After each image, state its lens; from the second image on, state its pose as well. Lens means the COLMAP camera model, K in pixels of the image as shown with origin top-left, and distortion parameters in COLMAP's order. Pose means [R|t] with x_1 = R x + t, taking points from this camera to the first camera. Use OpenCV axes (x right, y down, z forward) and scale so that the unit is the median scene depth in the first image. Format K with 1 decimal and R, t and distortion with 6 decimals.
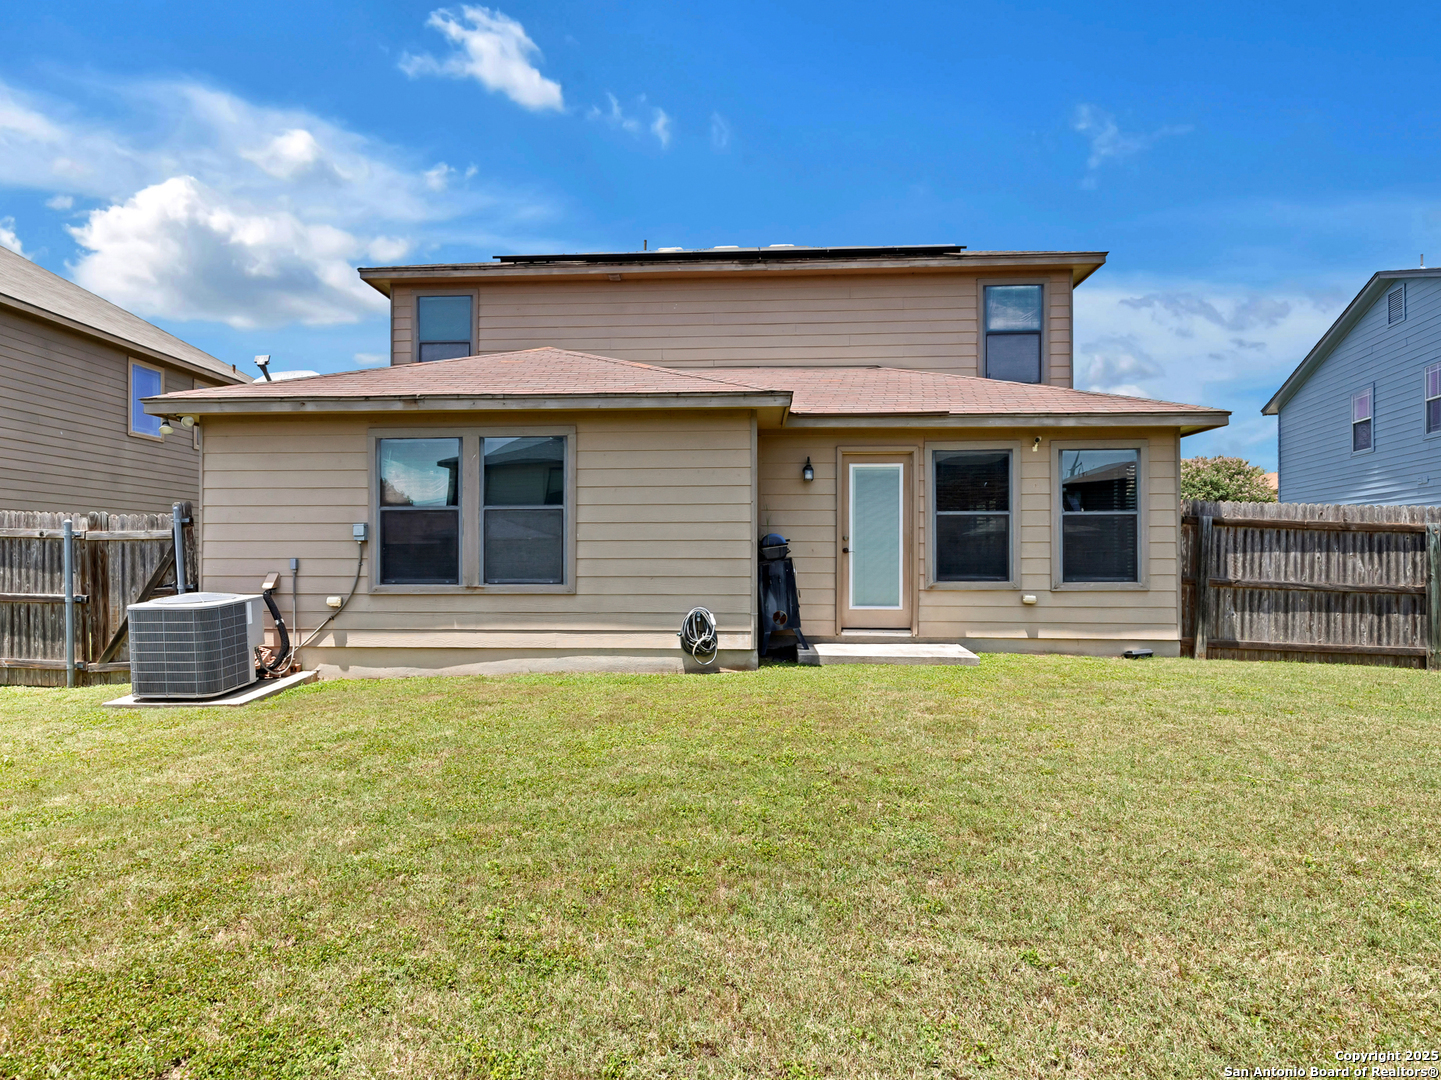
lens RADIAL K [[773.8, 0, 719.1], [0, 773.8, 555.3], [0, 0, 1]] dist [0.007851, 0.000232]
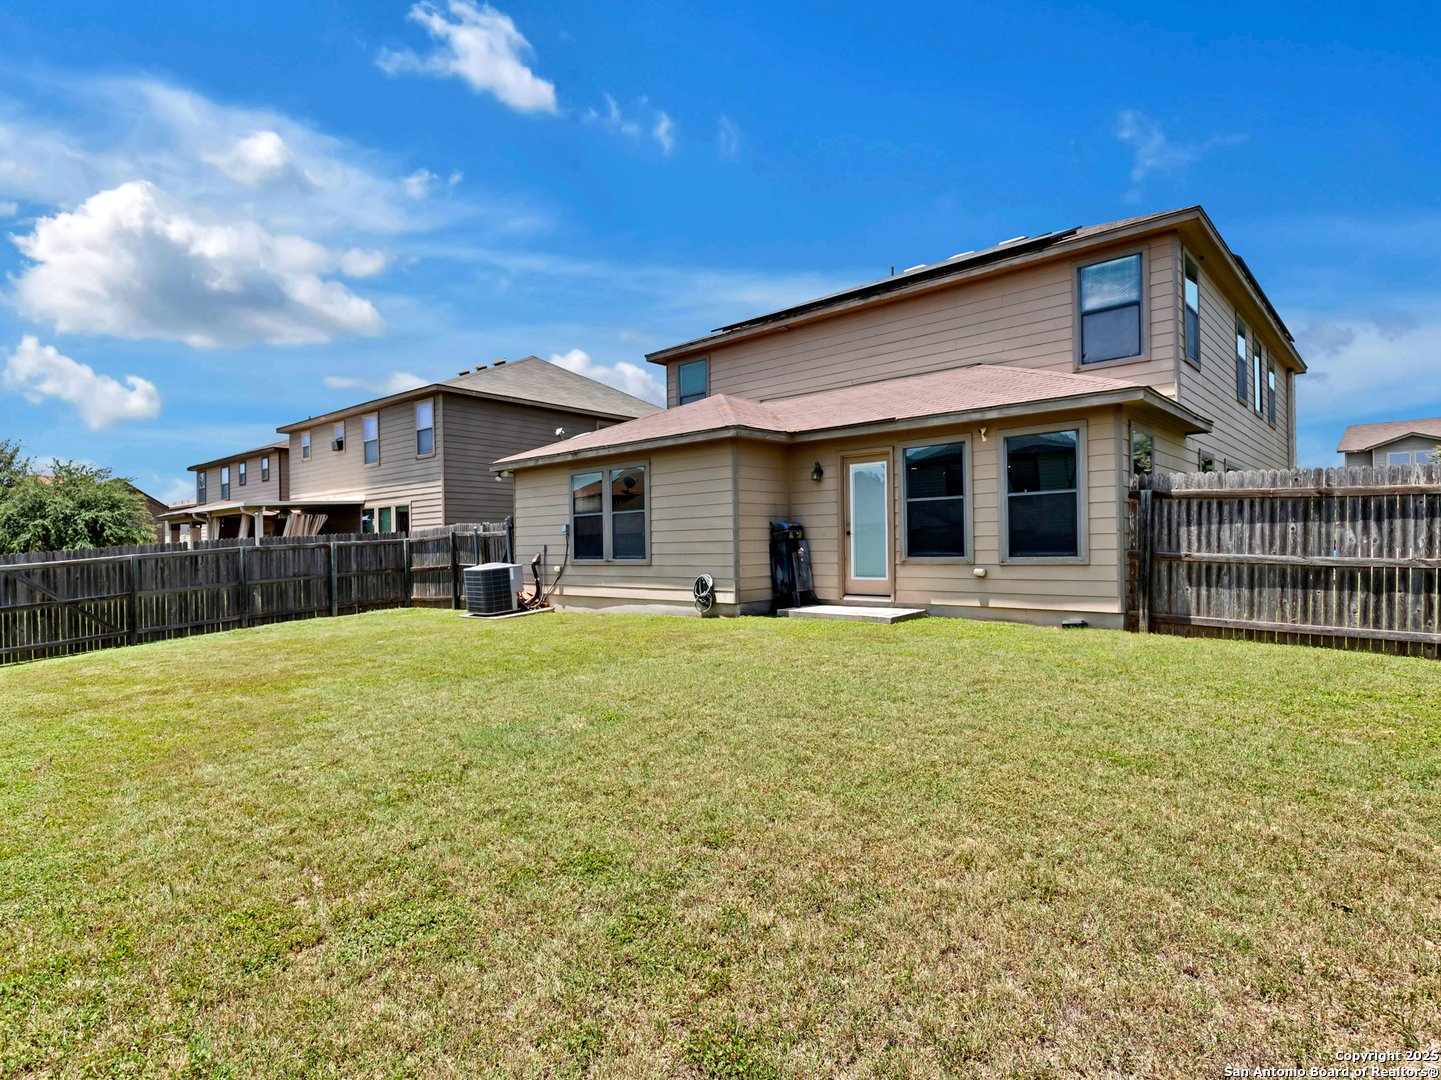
lens RADIAL K [[787.8, 0, 719.8], [0, 787.8, 551.5], [0, 0, 1]] dist [-0.000621, -0.000922]
pose [[0.765184, -0.008917, -0.643750, 0.851174], [0.015233, 0.999875, 0.004258, 0.015780], [0.643631, -0.013064, 0.765224, -0.127971]]
